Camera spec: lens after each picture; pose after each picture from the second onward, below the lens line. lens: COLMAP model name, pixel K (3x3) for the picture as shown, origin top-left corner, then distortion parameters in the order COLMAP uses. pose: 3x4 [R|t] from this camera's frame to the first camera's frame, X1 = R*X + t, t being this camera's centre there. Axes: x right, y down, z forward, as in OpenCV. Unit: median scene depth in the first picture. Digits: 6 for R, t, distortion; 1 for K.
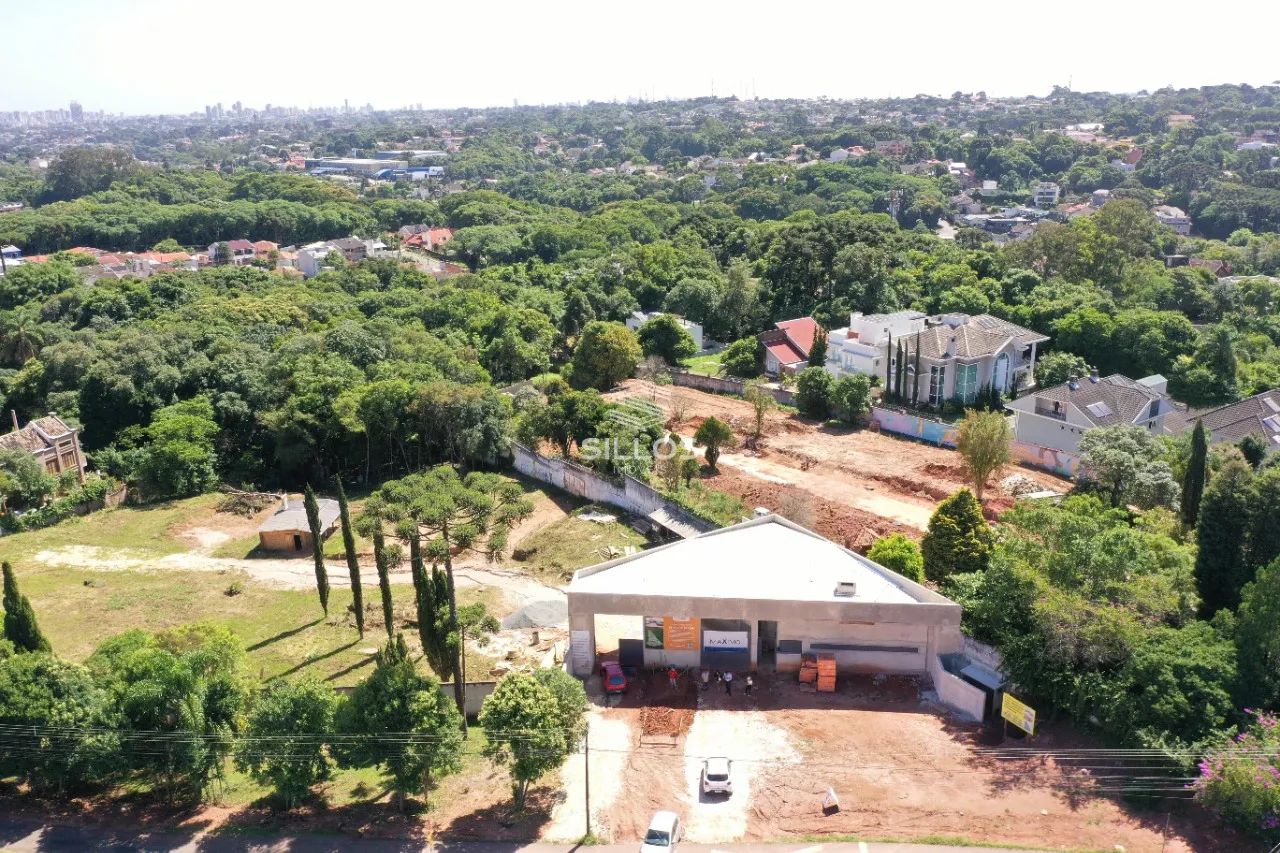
lens RADIAL K [[1013.9, 0, 640.0], [0, 1013.9, 426.5], [0, 0, 1]] dist [-0.000548, -0.003157]
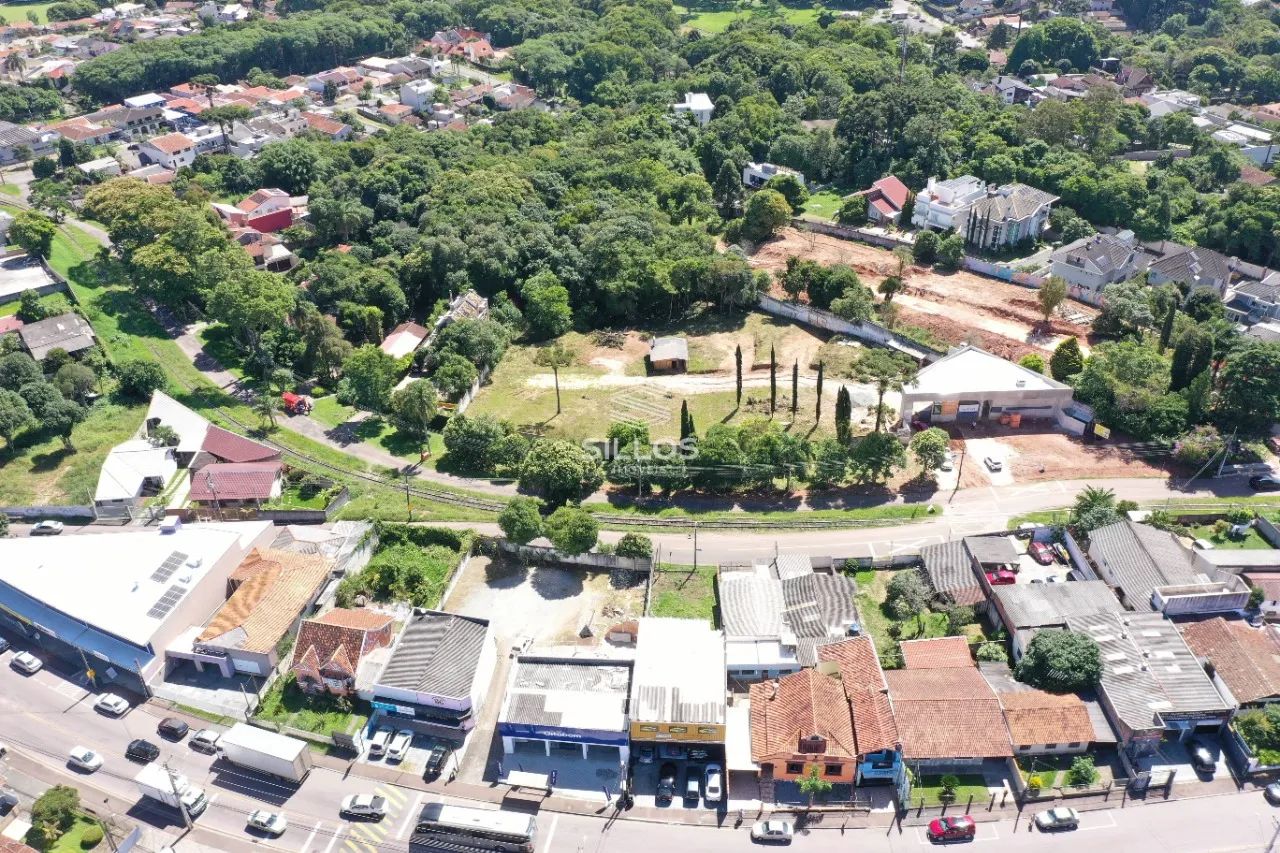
lens RADIAL K [[1013.9, 0, 640.0], [0, 1013.9, 426.5], [0, 0, 1]] dist [-0.000548, -0.003157]
pose [[0.992984, -0.073335, 0.092763, -0.505311], [0.046645, 0.963774, 0.262611, -0.224708], [-0.108662, -0.256442, 0.960432, -0.655206]]
